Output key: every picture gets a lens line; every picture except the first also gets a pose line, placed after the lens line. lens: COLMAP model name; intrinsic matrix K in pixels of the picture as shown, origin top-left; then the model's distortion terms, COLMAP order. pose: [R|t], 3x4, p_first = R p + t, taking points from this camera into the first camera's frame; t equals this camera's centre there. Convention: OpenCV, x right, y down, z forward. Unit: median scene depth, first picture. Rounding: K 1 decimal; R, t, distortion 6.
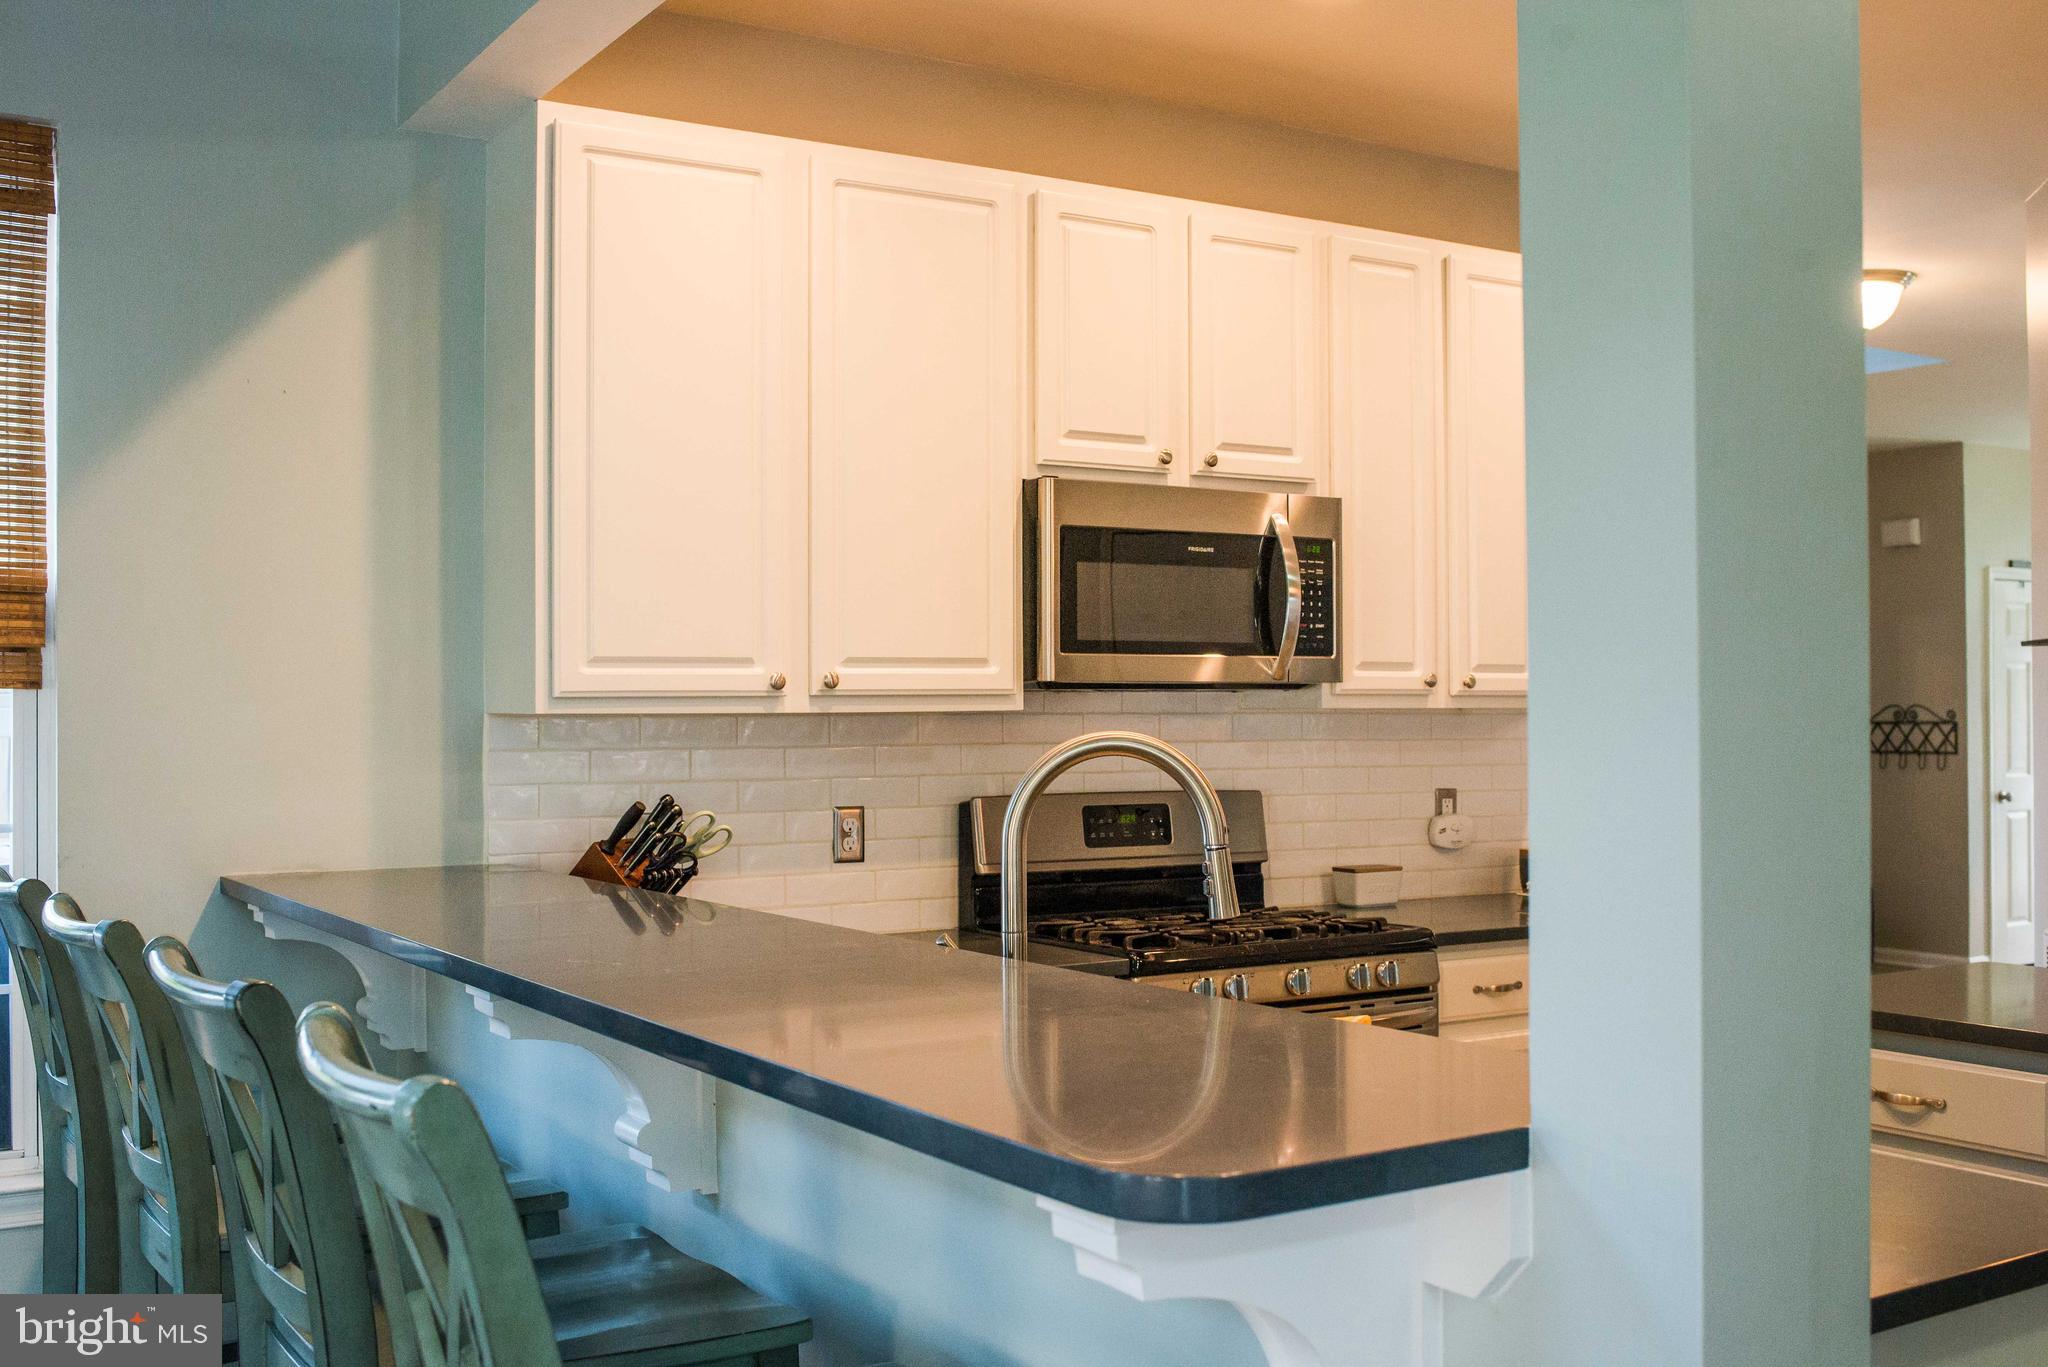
lens RADIAL K [[2019.1, 0, 1005.4], [0, 2019.1, 687.5], [0, 0, 1]] dist [-0.068479, 0.000000]
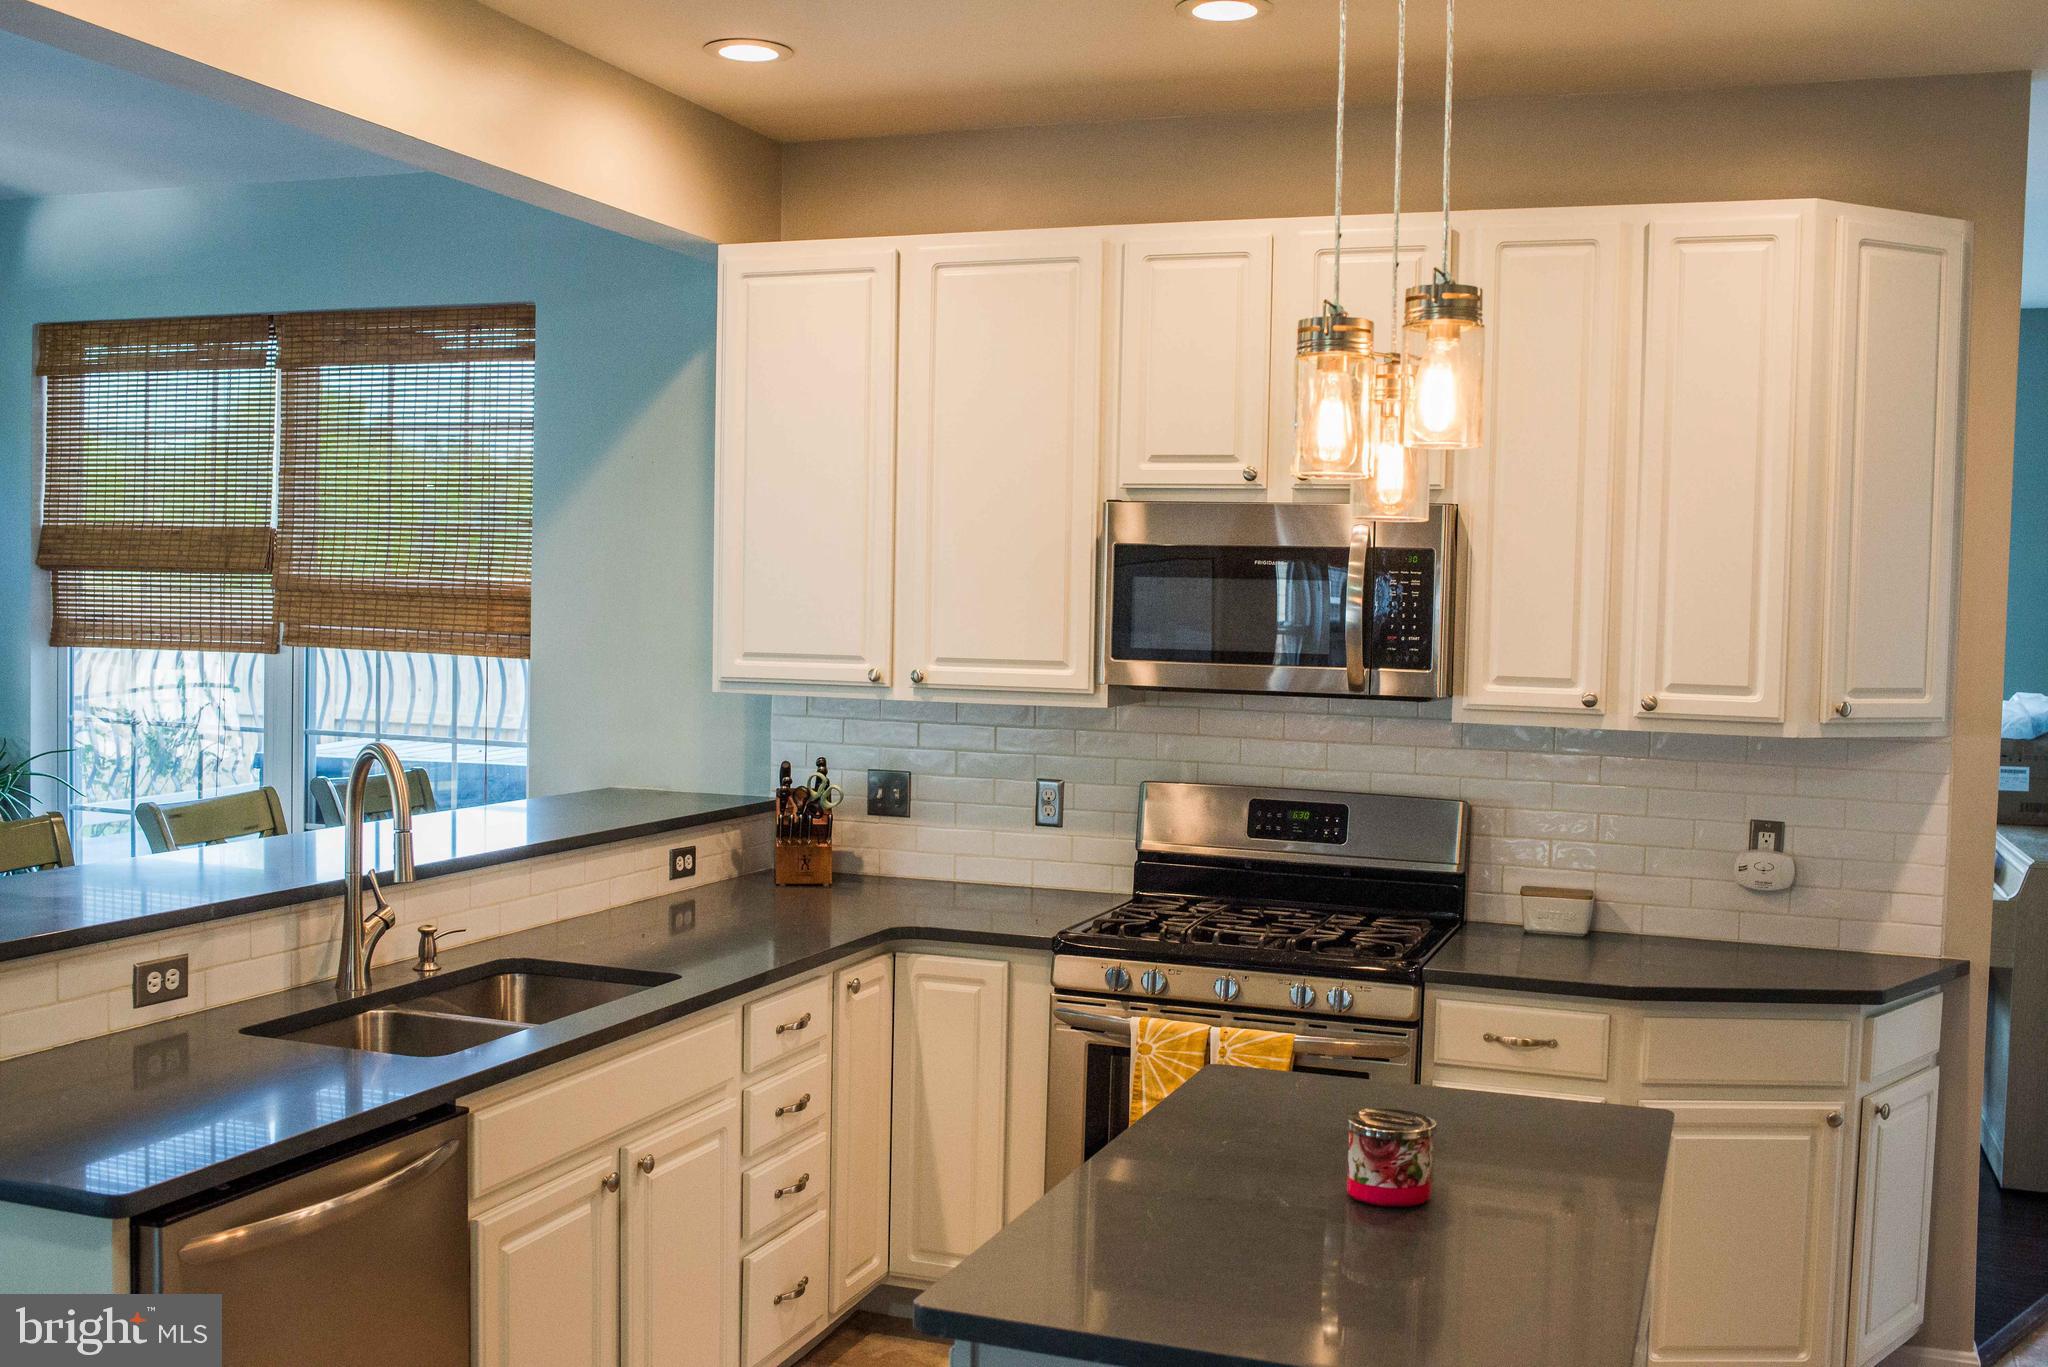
lens RADIAL K [[2019.1, 0, 1059.4], [0, 2019.1, 668.1], [0, 0, 1]] dist [-0.068479, 0.000000]
pose [[0.609364, 0.048441, -0.791409, 0.838179], [-0.015330, 0.998665, 0.049323, -0.062815], [0.792742, -0.017923, 0.609294, 0.278467]]
